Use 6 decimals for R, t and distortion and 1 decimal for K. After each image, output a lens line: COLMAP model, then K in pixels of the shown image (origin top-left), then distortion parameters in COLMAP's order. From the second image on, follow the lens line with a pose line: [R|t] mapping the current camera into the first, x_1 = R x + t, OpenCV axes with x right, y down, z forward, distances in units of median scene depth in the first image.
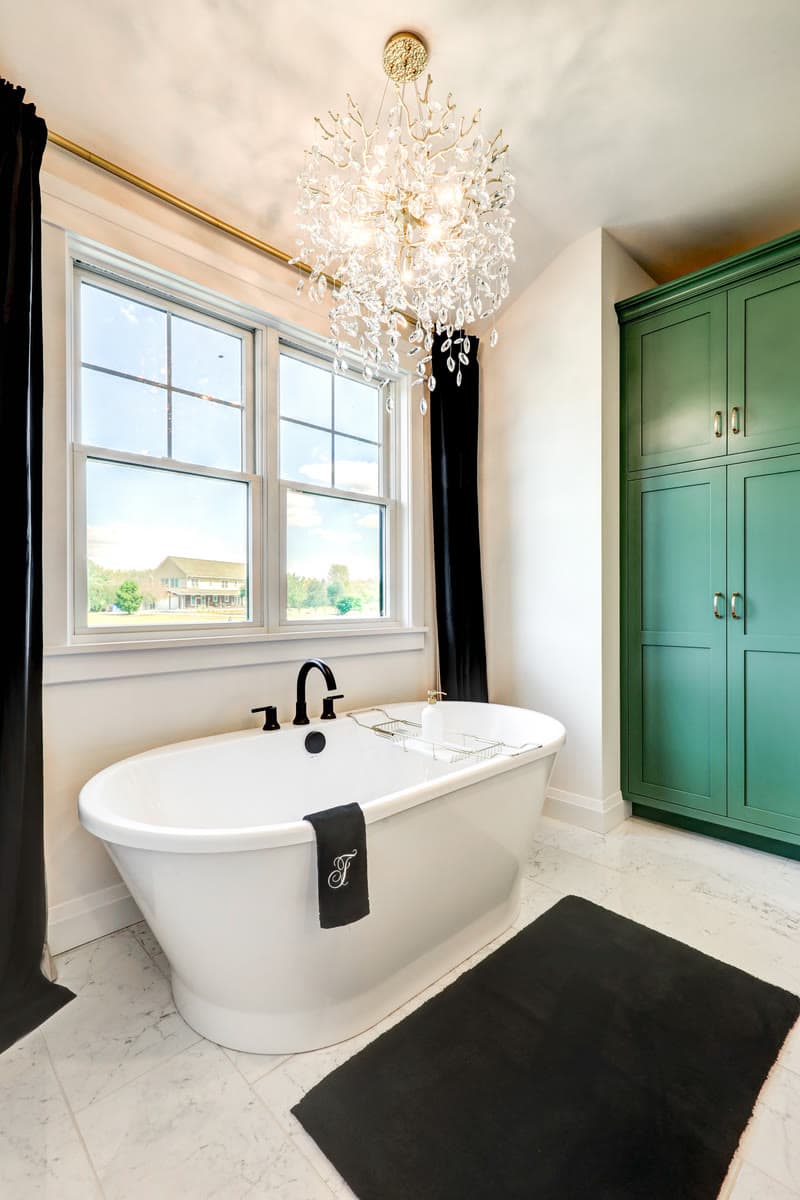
lens RADIAL K [[547.9, 0, 400.0], [0, 547.9, 600.0], [0, 0, 1]] dist [-0.002934, 0.000286]
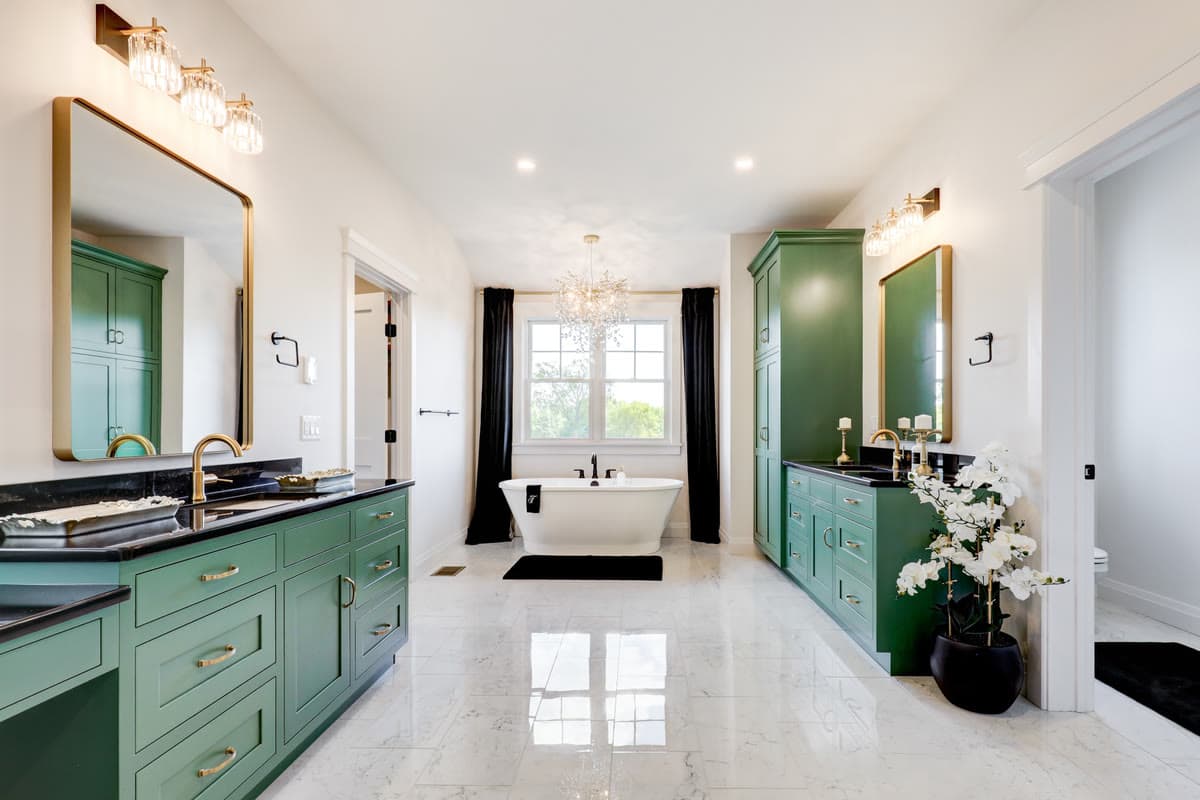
lens RADIAL K [[547.9, 0, 600.0], [0, 547.9, 400.0], [0, 0, 1]] dist [-0.002934, 0.000286]
pose [[0.703939, -0.031364, -0.709568, 1.639026], [-0.003713, 0.998848, -0.047835, -0.013391], [0.710251, 0.036308, 0.703012, -0.771706]]
